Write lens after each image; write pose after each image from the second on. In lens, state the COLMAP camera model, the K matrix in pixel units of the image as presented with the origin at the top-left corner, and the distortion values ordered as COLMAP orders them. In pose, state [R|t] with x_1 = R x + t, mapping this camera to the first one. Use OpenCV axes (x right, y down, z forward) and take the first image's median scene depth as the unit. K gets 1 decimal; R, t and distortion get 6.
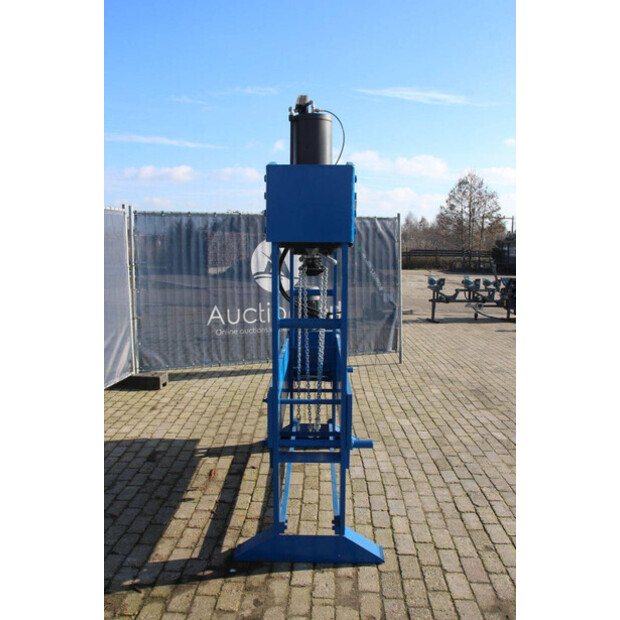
lens RADIAL K [[567.1, 0, 310.0], [0, 567.1, 310.0], [0, 0, 1]] dist [-0.142028, 0.155013]
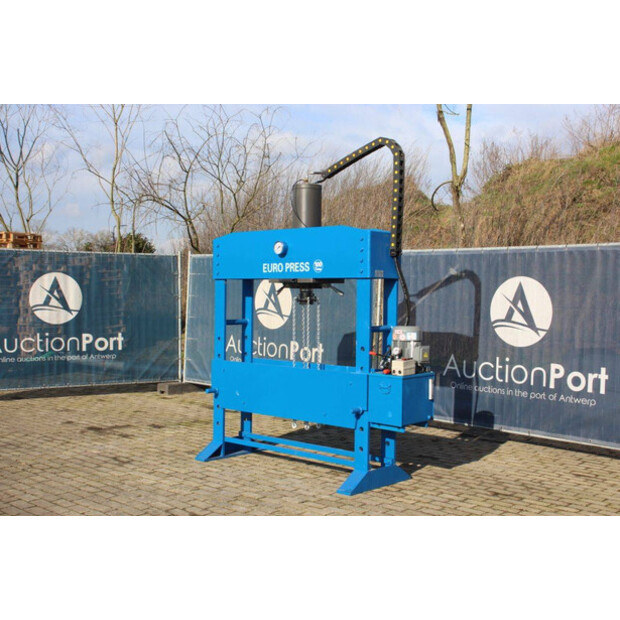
lens RADIAL K [[808.0, 0, 310.0], [0, 808.0, 310.0], [0, 0, 1]] dist [0.021306, 0.037160]
pose [[-0.667292, 0.005939, -0.744772, 1.364150], [-0.102740, 0.989675, 0.099944, -0.231375], [0.737676, 0.143210, -0.659792, 2.195857]]
